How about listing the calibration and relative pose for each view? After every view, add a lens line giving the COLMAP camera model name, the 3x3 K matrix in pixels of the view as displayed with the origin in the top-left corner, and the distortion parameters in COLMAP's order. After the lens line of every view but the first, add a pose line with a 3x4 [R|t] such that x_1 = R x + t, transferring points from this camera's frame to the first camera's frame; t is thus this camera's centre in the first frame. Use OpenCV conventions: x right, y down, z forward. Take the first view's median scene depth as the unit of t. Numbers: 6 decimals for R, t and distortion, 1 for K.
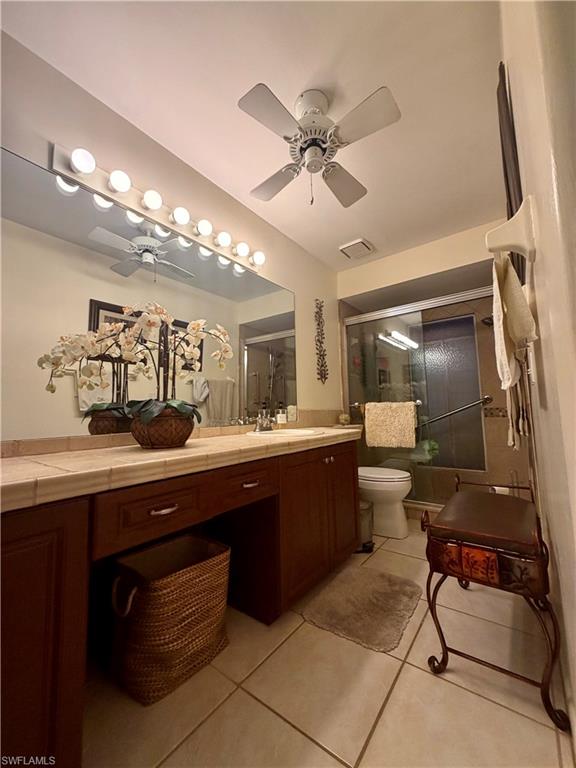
lens RADIAL K [[306.1, 0, 288.3], [0, 306.1, 381.5], [0, 0, 1]] dist [0.000902, -0.000063]
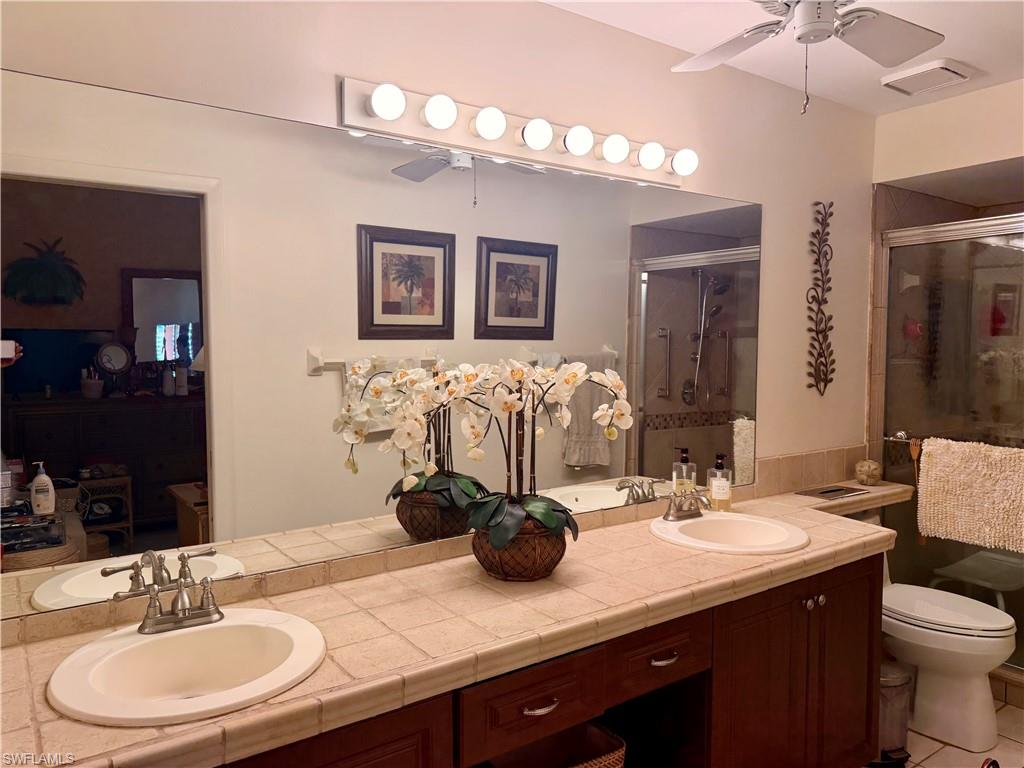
lens RADIAL K [[719.9, 0, 512.0], [0, 719.9, 387.7], [0, 0, 1]] dist [0.055903, -0.060472]
pose [[0.954403, 0.042529, -0.295477, -0.005169], [0.005596, 0.987077, 0.160151, -0.242049], [0.298470, -0.154502, 0.941831, -0.196753]]
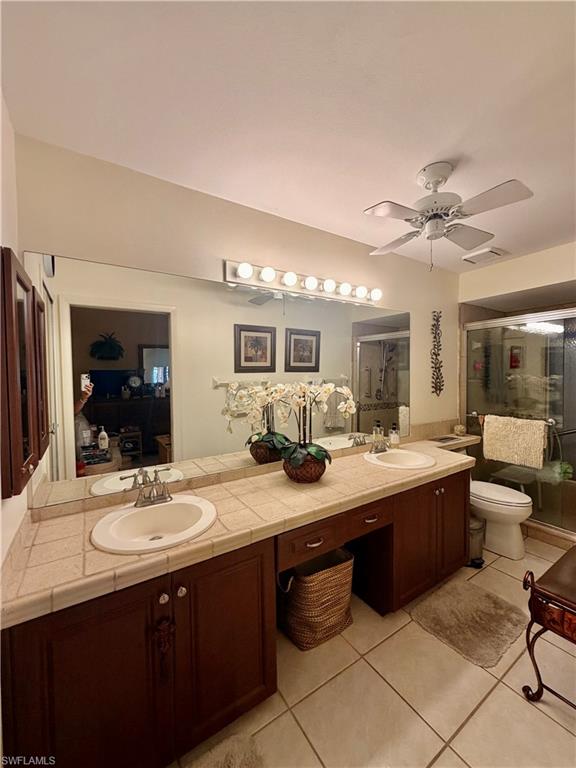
lens RADIAL K [[306.1, 0, 289.5], [0, 306.1, 380.9], [0, 0, 1]] dist [0.000902, -0.000063]
pose [[0.942306, 0.022836, -0.333973, -0.016260], [0.019755, 0.992138, 0.123580, -0.242840], [0.334169, -0.123048, 0.934446, -0.150977]]
